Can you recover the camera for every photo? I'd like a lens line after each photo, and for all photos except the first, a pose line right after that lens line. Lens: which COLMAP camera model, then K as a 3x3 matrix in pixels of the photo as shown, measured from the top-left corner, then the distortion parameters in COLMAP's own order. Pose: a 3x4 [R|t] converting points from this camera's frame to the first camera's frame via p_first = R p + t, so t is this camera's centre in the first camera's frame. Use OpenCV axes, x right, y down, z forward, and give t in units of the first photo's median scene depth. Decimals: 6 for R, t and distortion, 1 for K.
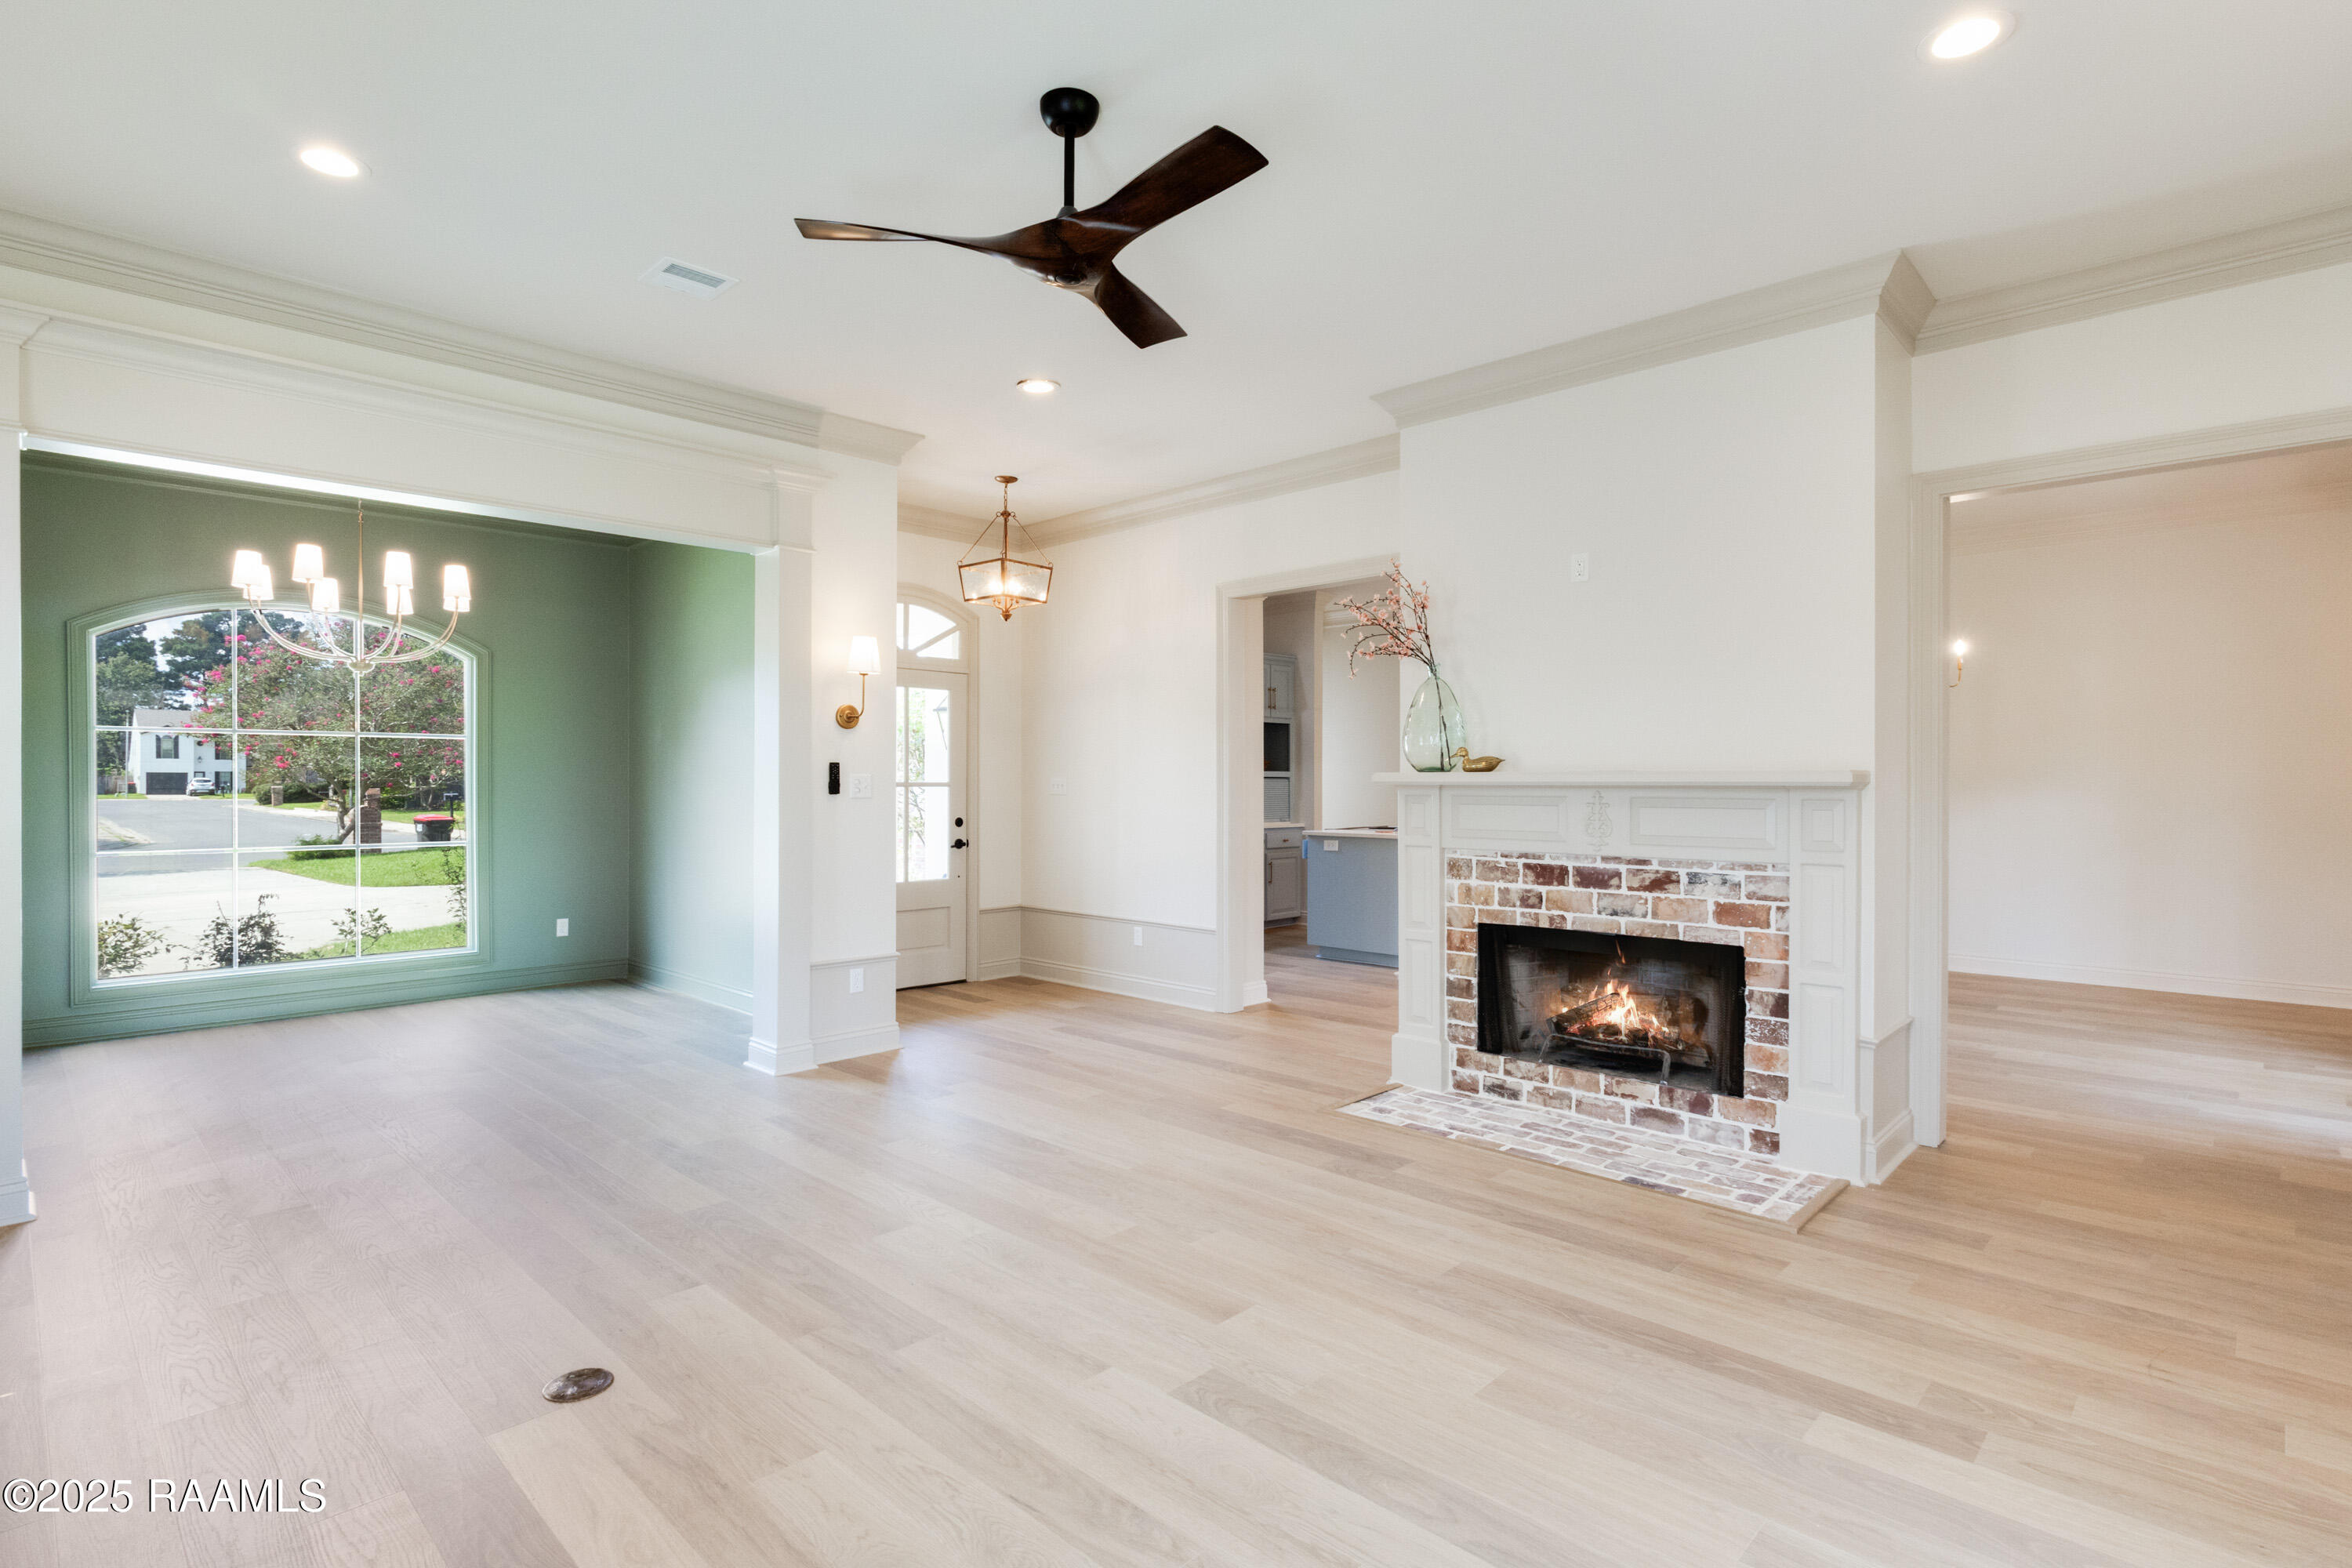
lens RADIAL K [[1112.4, 0, 1170.4], [0, 1112.4, 779.0], [0, 0, 1]] dist [0.004325, 0.000684]
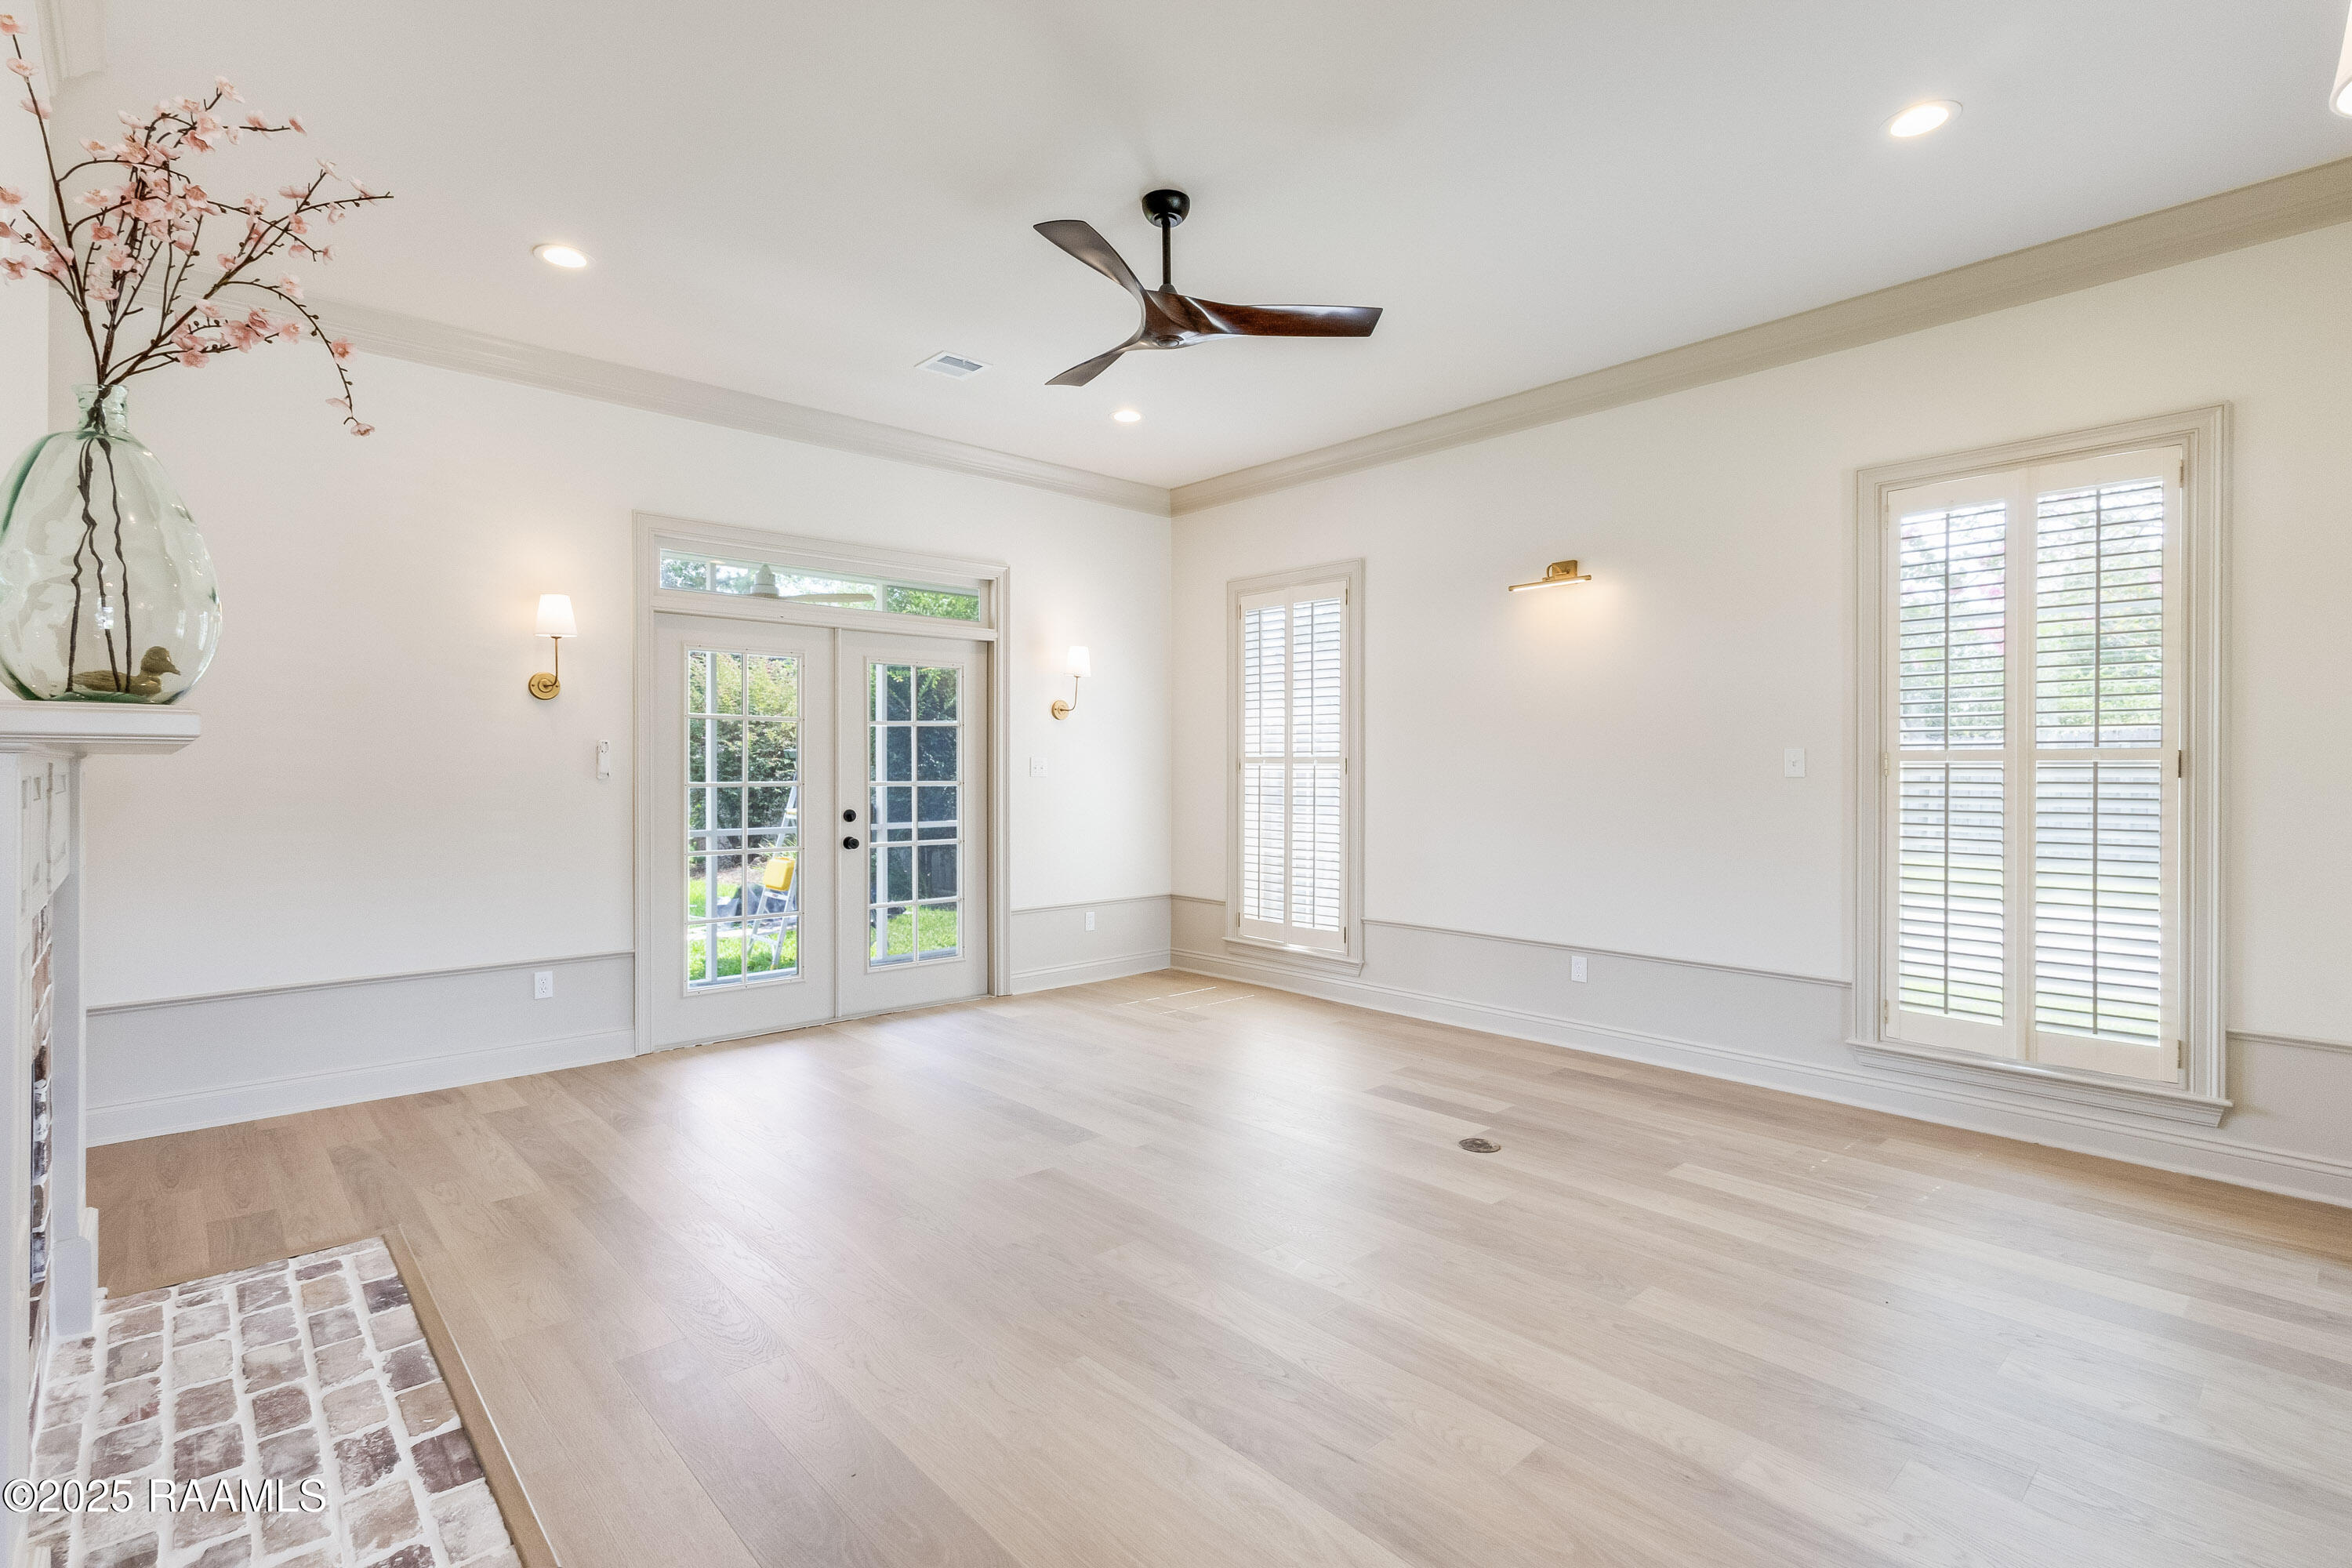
lens RADIAL K [[1112.4, 0, 1170.4], [0, 1112.4, 779.0], [0, 0, 1]] dist [0.004325, 0.000684]
pose [[-0.997794, -0.005037, 0.066195, -0.116314], [-0.004460, 0.999951, 0.008854, 0.012479], [-0.066236, 0.008539, -0.997767, 1.474892]]
